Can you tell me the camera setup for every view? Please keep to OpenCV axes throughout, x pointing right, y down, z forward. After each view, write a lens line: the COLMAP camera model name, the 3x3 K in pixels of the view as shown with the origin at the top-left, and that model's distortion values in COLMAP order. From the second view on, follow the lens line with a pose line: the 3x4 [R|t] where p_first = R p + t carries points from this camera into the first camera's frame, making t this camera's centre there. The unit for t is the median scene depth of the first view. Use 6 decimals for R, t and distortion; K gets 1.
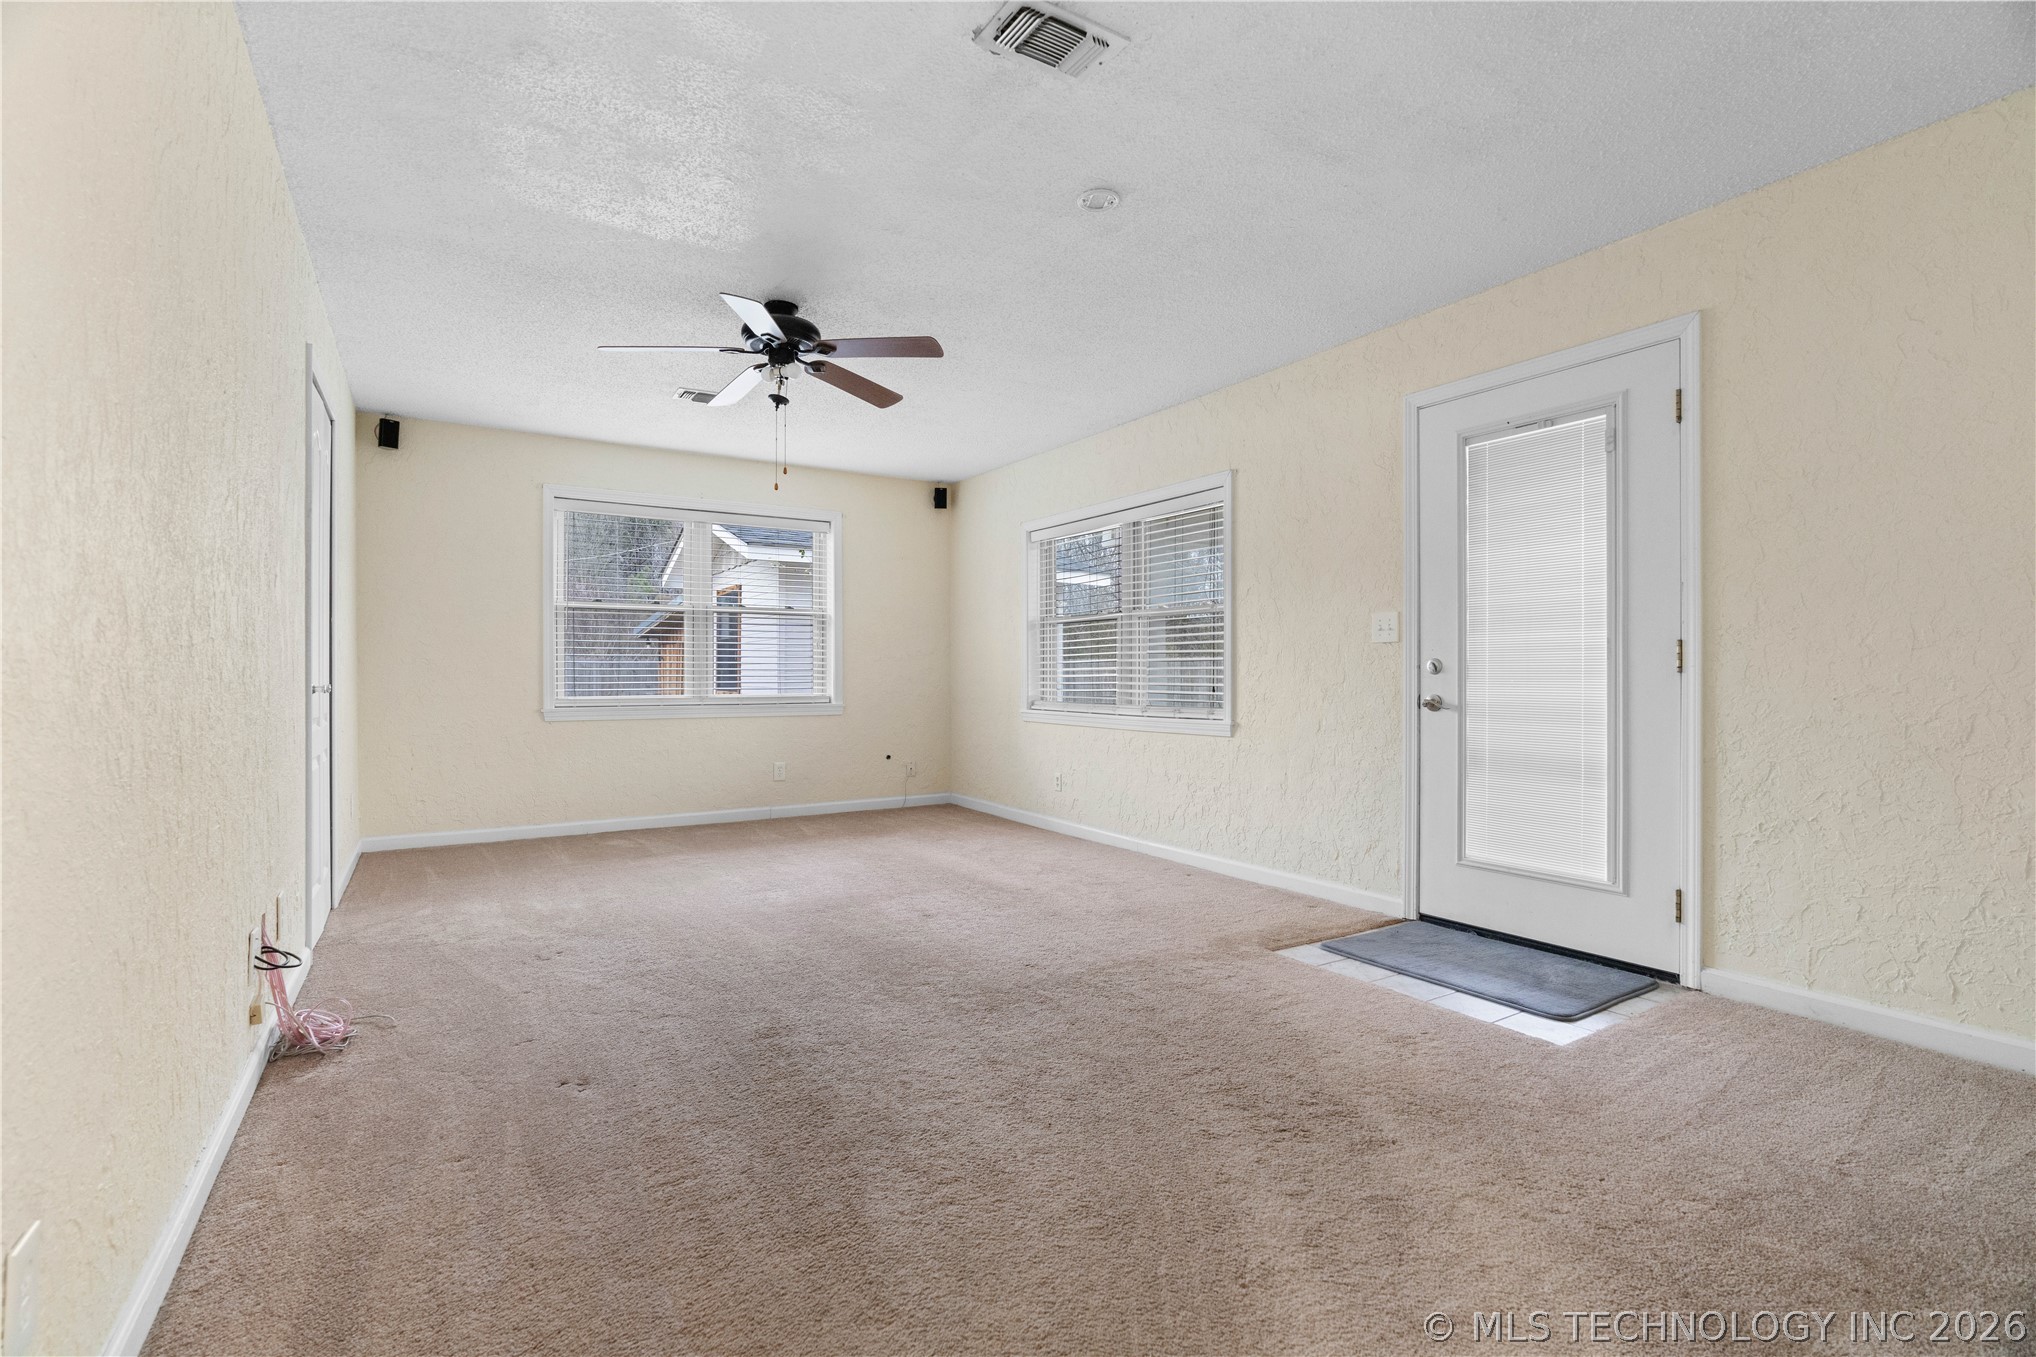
lens RADIAL K [[941.4, 0, 988.6], [0, 941.4, 675.8], [0, 0, 1]] dist [-0.015201, 0.005486]
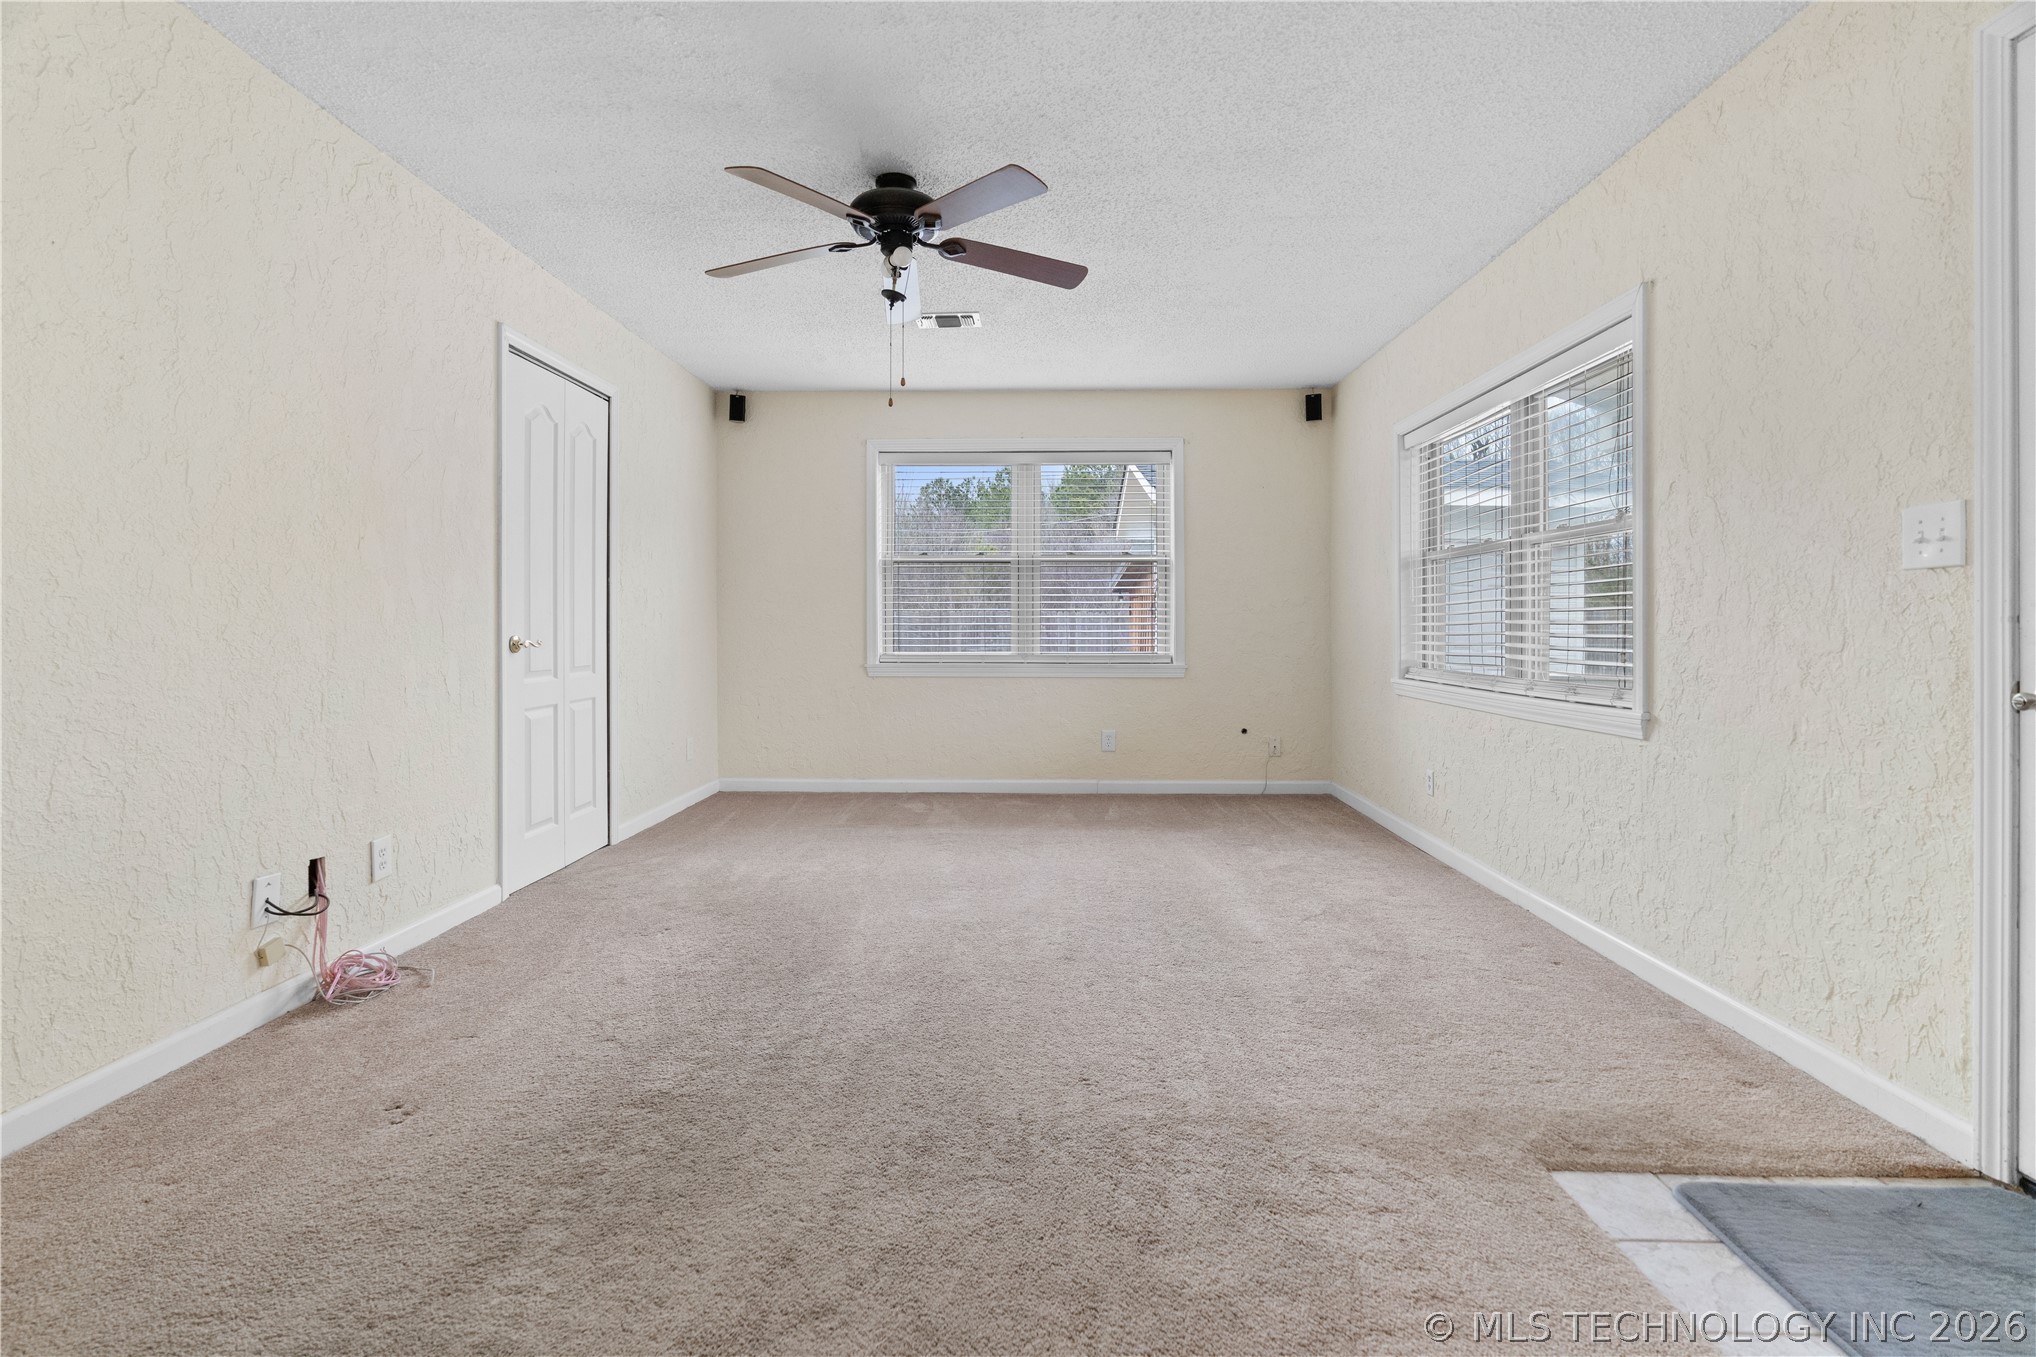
lens RADIAL K [[941.4, 0, 992.4], [0, 941.4, 626.0], [0, 0, 1]] dist [-0.015201, 0.005486]
pose [[0.834447, 0.000018, -0.551088, 0.240721], [-0.002055, 0.999993, -0.003079, -0.003120], [0.551084, 0.003702, 0.834442, 0.292998]]
